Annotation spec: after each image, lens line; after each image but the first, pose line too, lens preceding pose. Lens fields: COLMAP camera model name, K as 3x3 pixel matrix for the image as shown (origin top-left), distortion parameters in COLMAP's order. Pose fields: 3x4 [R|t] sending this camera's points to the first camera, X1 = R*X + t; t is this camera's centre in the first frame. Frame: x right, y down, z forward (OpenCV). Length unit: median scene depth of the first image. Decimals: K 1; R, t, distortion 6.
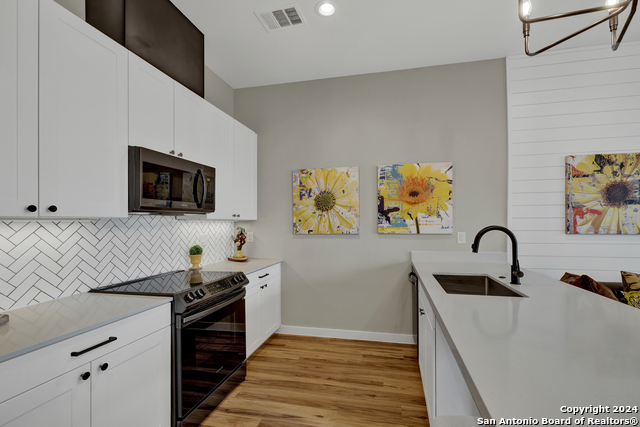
lens RADIAL K [[276.5, 0, 317.5], [0, 276.5, 220.7], [0, 0, 1]] dist [0.001150, 0.000019]
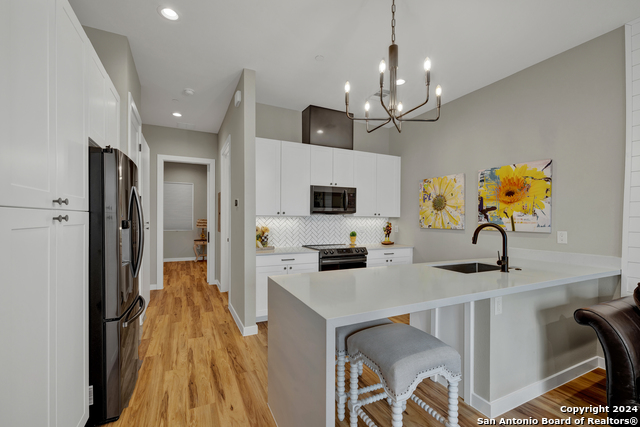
lens RADIAL K [[276.5, 0, 317.5], [0, 276.5, 220.7], [0, 0, 1]] dist [0.001150, 0.000019]
pose [[0.607955, 0.016063, -0.793809, 0.759566], [-0.005972, 0.999860, 0.015658, -0.005306], [0.793949, -0.004779, 0.607965, -0.239988]]
